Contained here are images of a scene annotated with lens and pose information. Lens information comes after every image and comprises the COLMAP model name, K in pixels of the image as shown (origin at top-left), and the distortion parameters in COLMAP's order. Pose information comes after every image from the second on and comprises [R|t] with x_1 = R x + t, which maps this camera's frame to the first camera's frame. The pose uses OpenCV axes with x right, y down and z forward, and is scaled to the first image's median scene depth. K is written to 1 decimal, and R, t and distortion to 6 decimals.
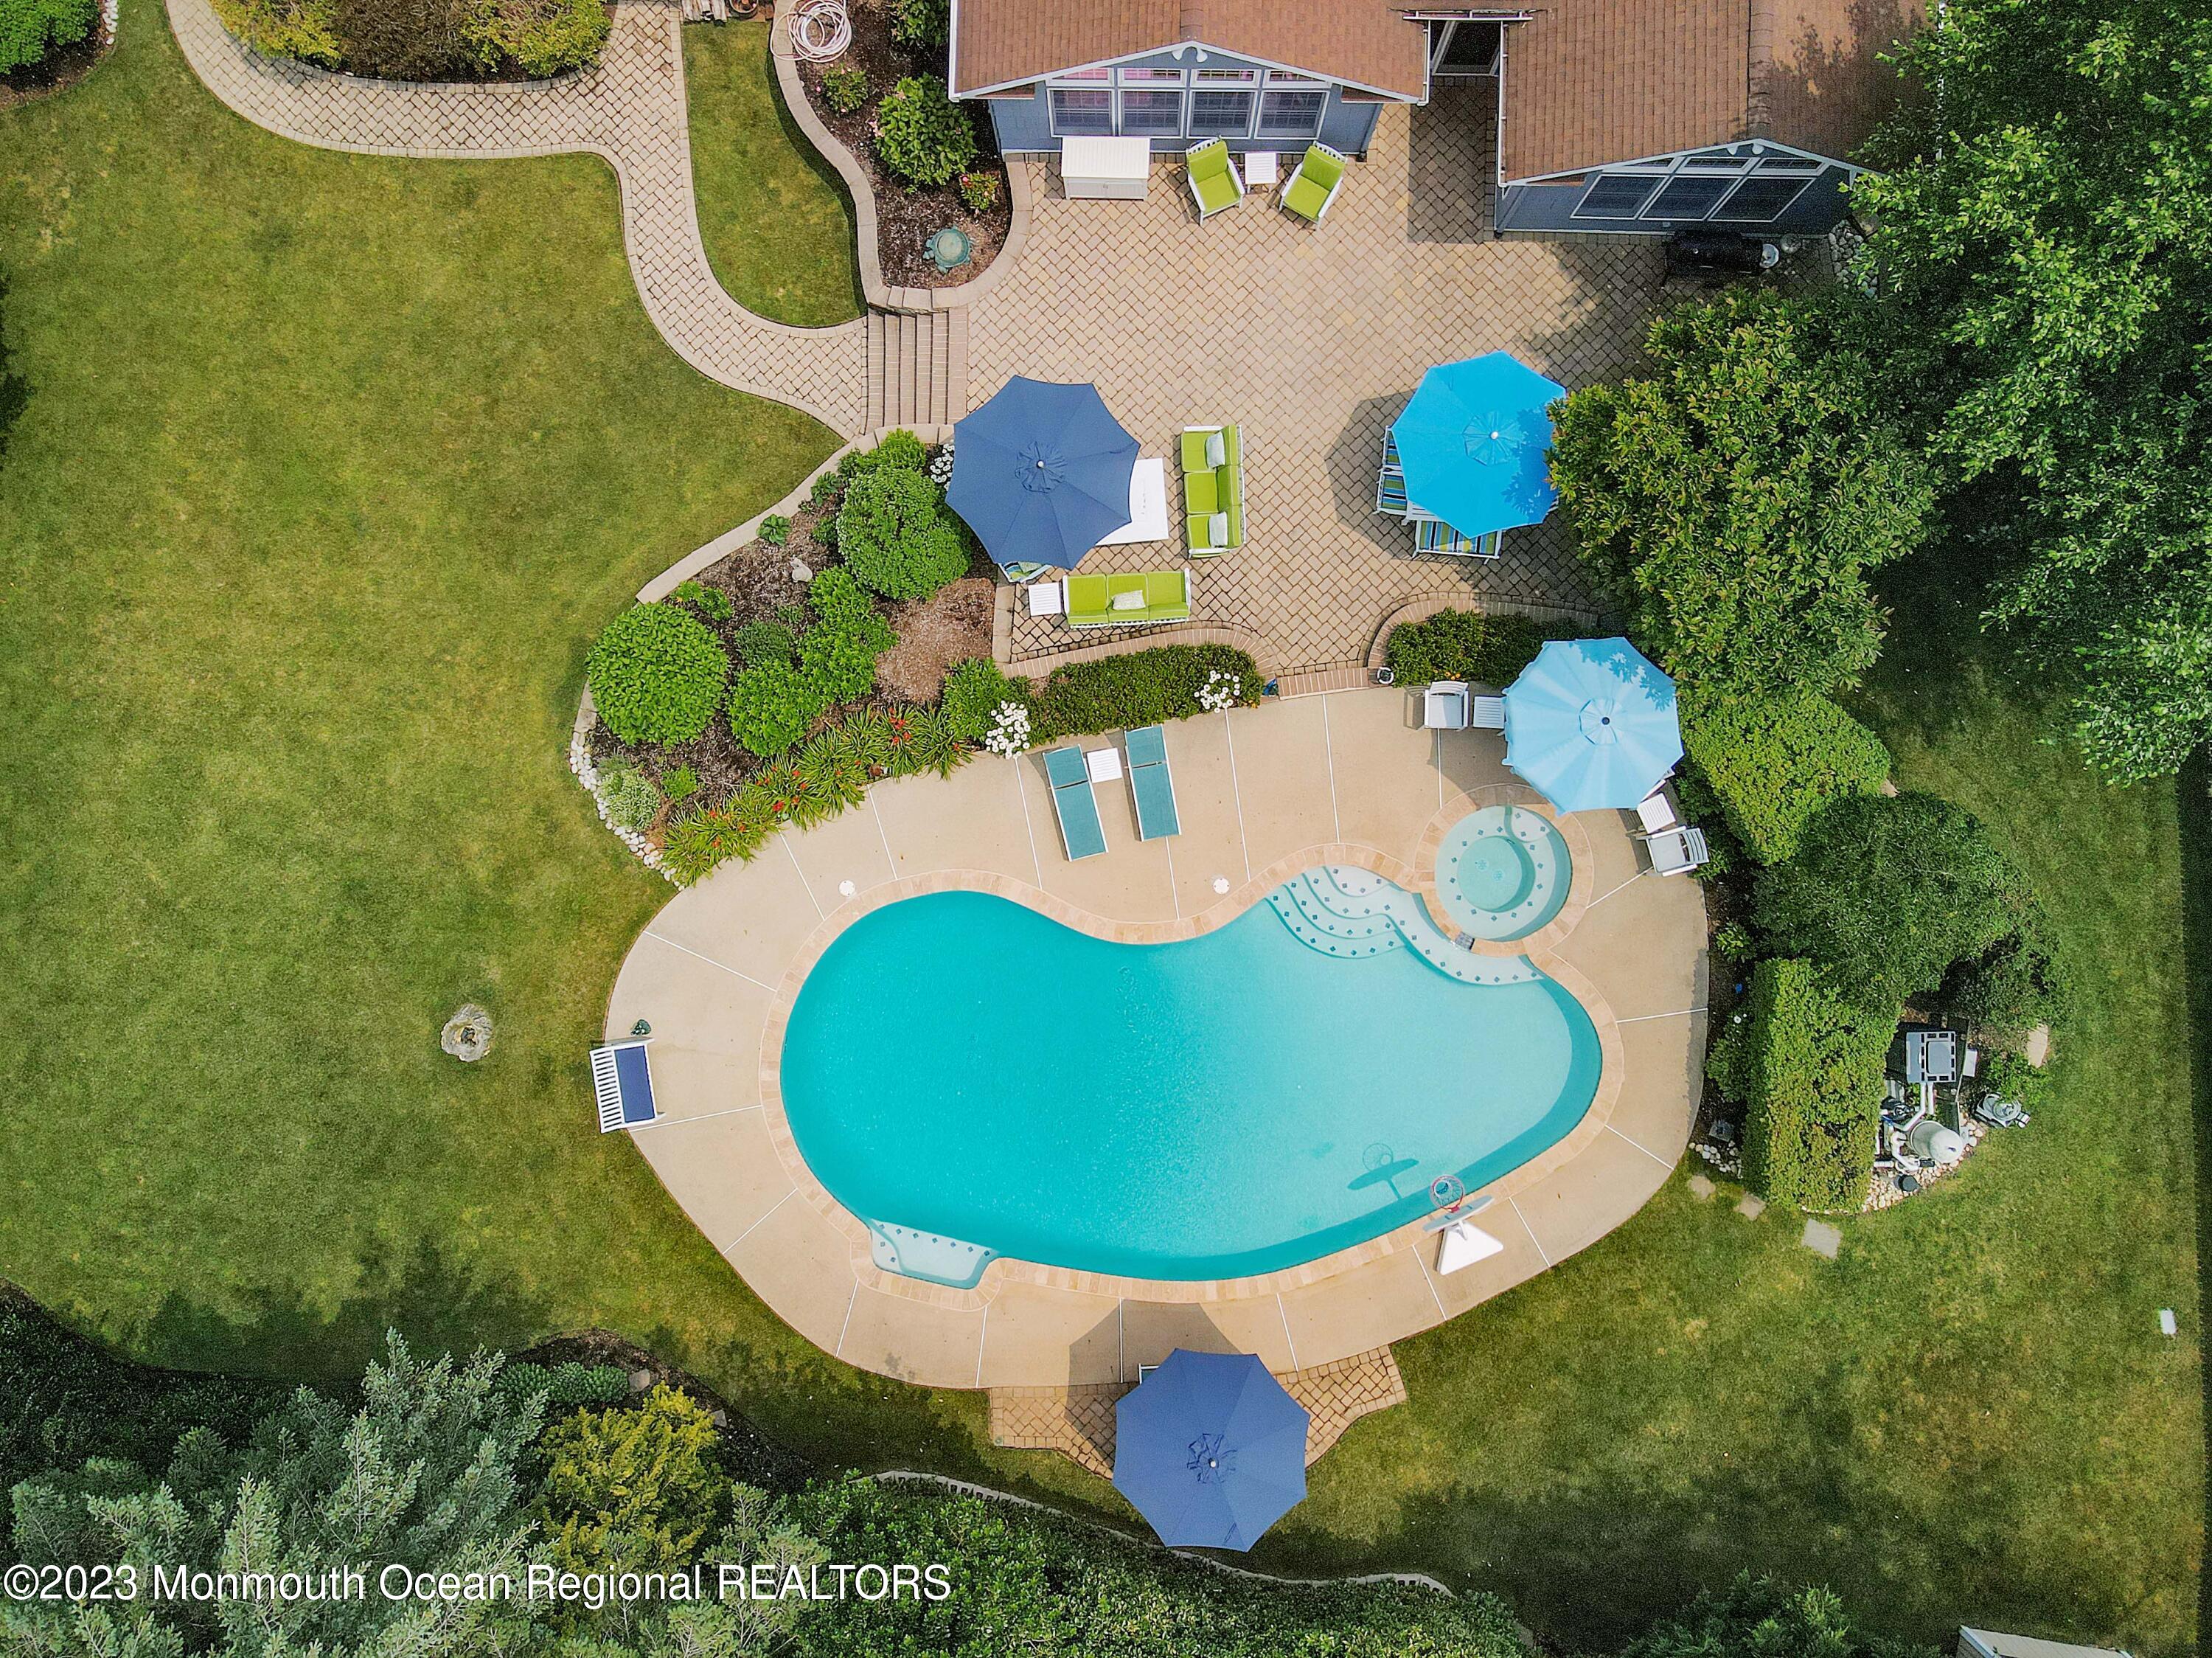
lens RADIAL K [[1586.9, 0, 1109.6], [0, 1586.9, 812.8], [0, 0, 1]] dist [0.010522, -0.006249]
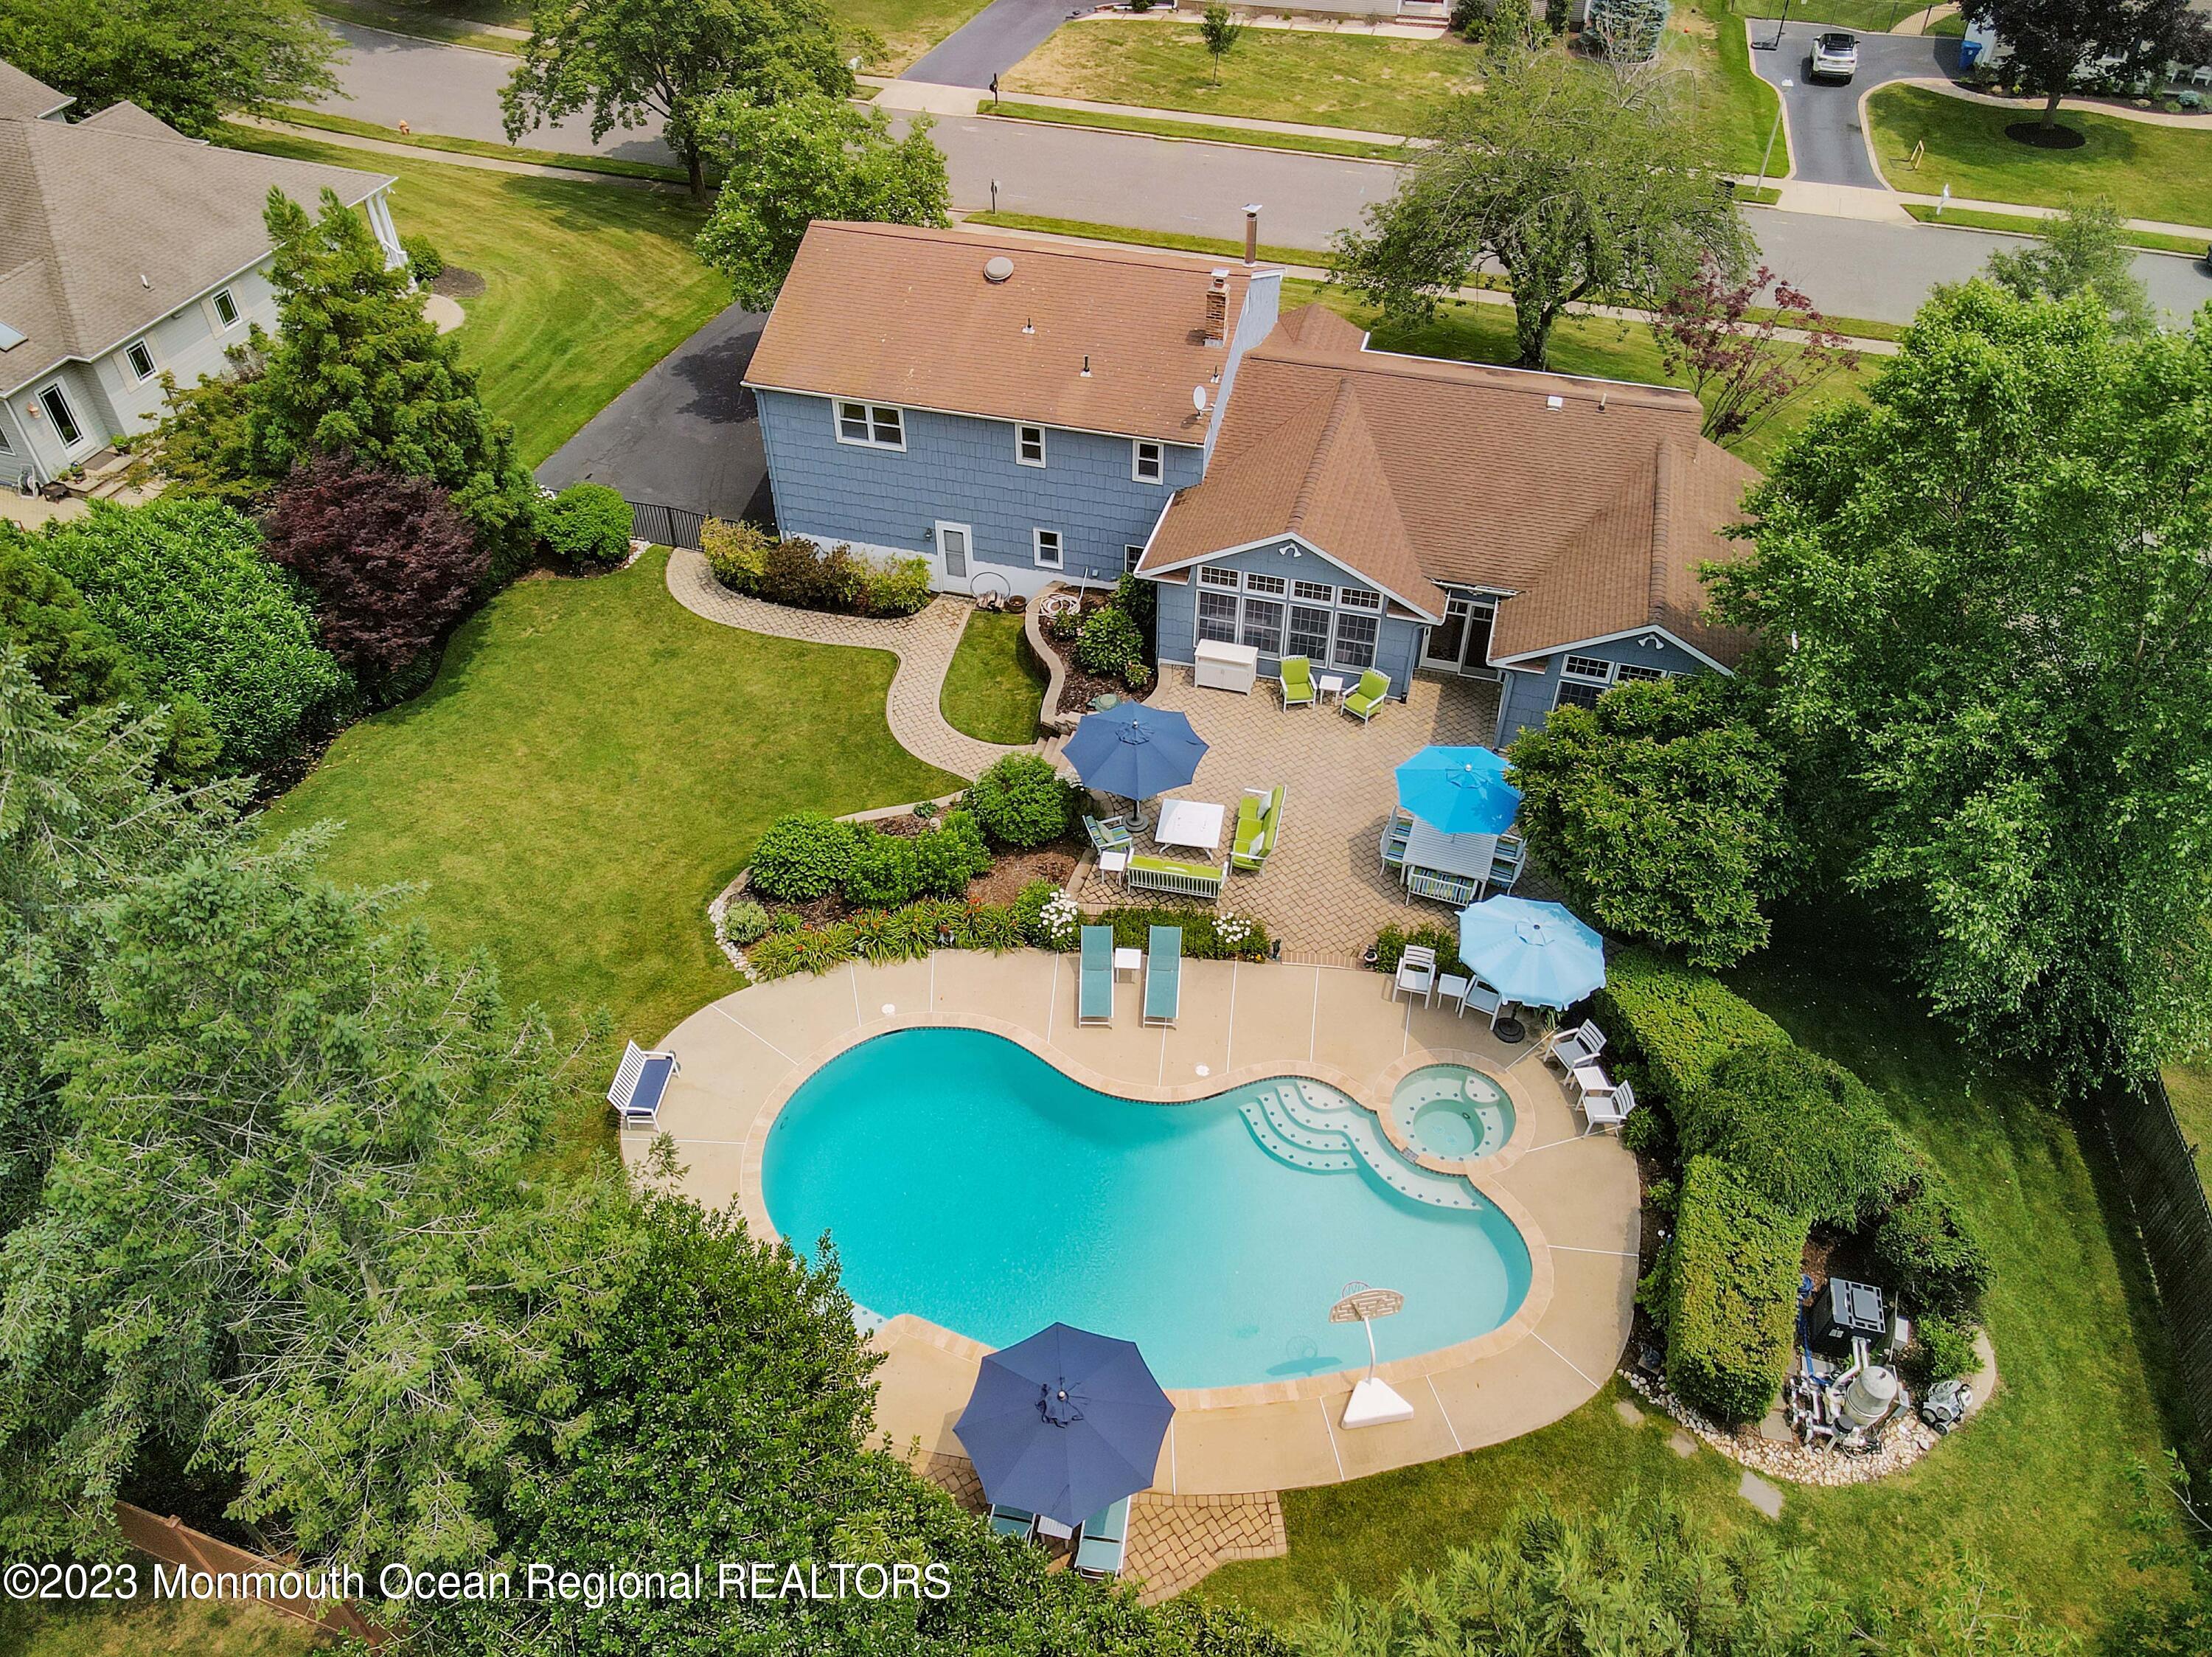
lens RADIAL K [[1619.6, 0, 1106.0], [0, 1619.6, 828.5], [0, 0, 1]] dist [0.001922, 0.005960]
pose [[0.968758, 0.180982, -0.169570, 0.169075], [-0.247631, 0.668169, -0.701590, 0.760524], [-0.013674, 0.721662, 0.692111, 0.076611]]
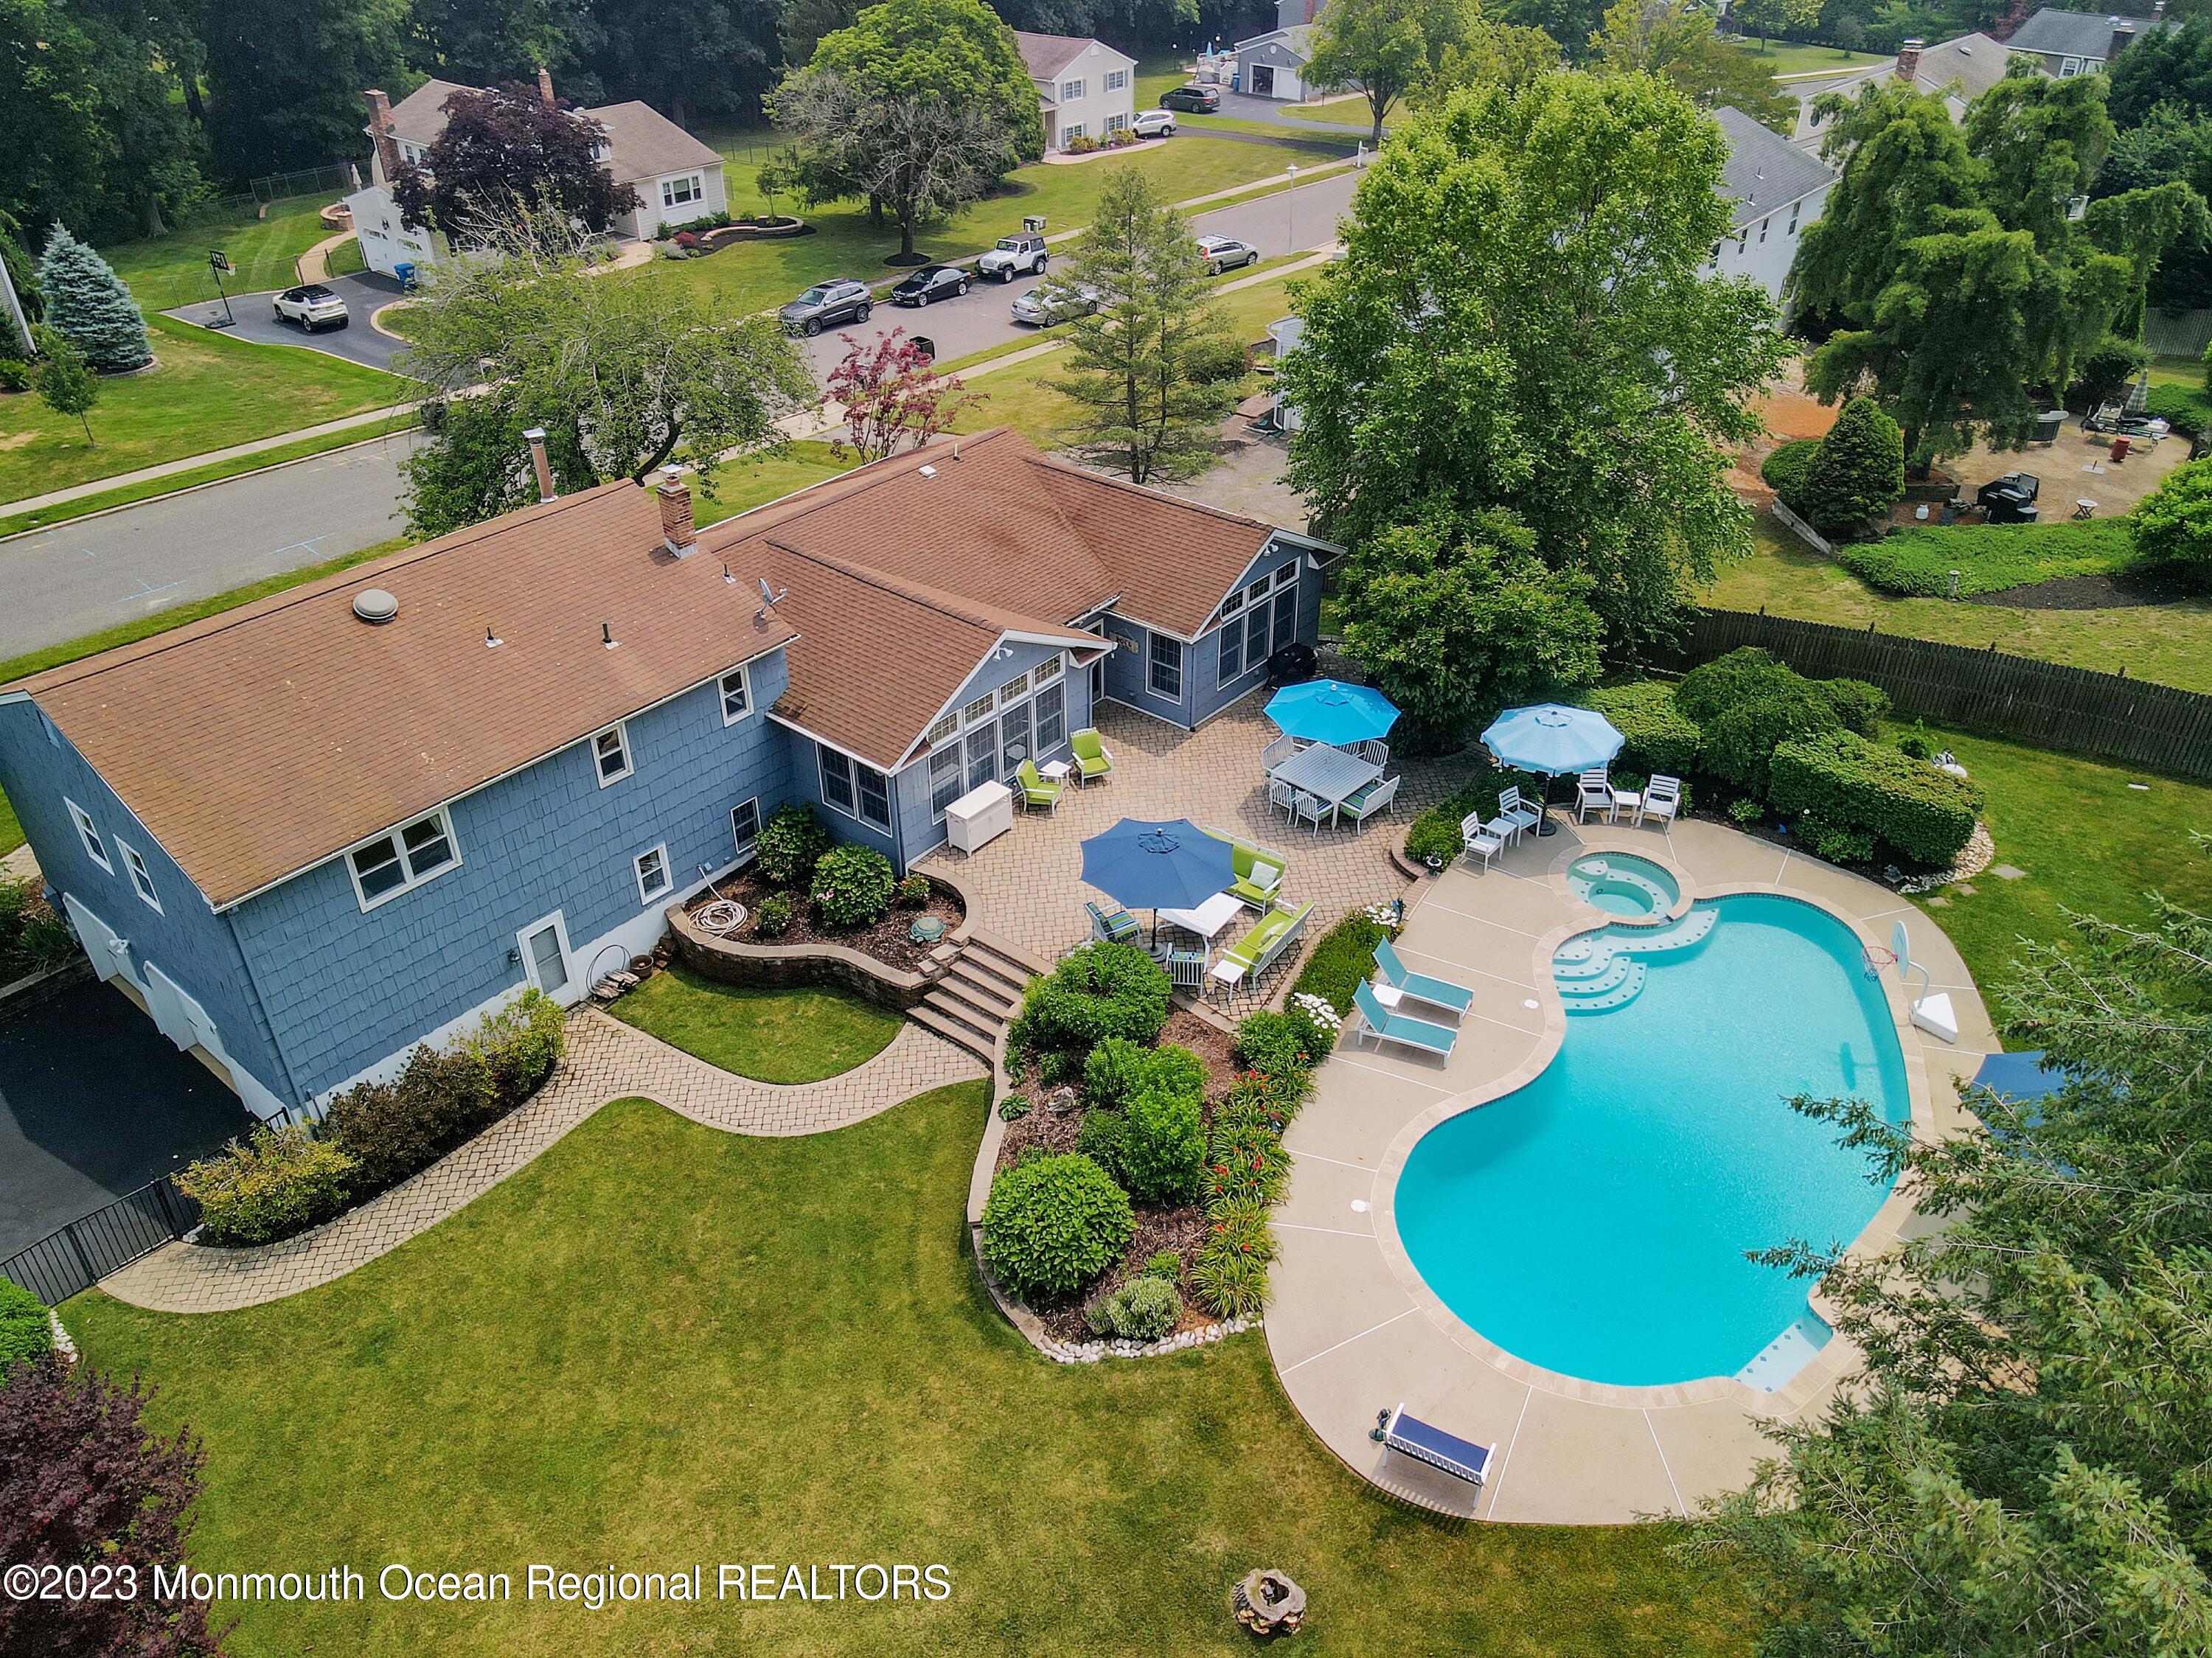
lens RADIAL K [[1601.3, 0, 1106.0], [0, 1601.3, 829.0], [0, 0, 1]] dist [-0.000609, 0.022317]
pose [[0.616224, -0.424652, 0.663279, -0.798850], [0.787524, 0.341494, -0.513019, 0.342929], [-0.008651, 0.838482, 0.544861, 0.295217]]
